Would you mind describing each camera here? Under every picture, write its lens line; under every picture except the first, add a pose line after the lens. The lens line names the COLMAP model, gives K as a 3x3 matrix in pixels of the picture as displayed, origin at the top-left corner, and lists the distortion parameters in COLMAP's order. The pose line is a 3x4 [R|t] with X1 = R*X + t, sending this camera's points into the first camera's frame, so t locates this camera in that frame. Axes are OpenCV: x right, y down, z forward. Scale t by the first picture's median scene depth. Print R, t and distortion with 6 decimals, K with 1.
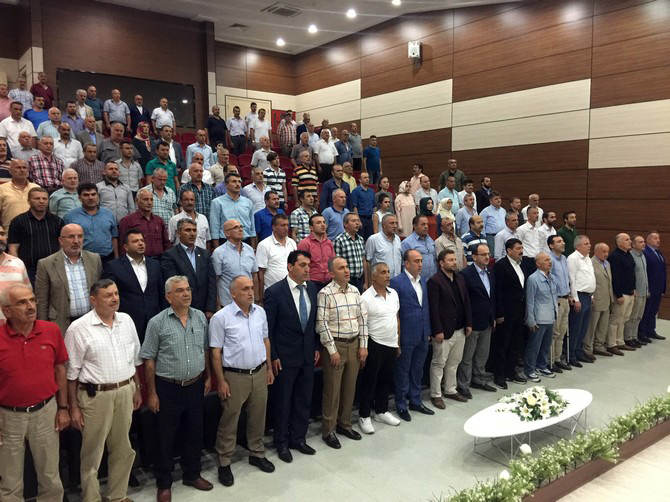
lens RADIAL K [[558.9, 0, 335.7], [0, 558.9, 252.2], [0, 0, 1]] dist [0.052018, -0.065584]
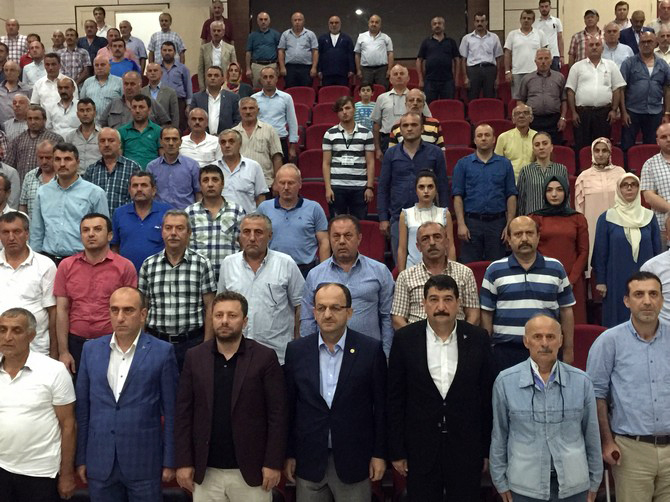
lens RADIAL K [[967.5, 0, 333.3], [0, 967.5, 253.0], [0, 0, 1]] dist [0.032224, 0.000000]
pose [[0.752911, 0.032434, -0.657322, 0.501234], [-0.043725, 0.999043, -0.000788, -0.025260], [0.656668, 0.029335, 0.753609, 0.287801]]
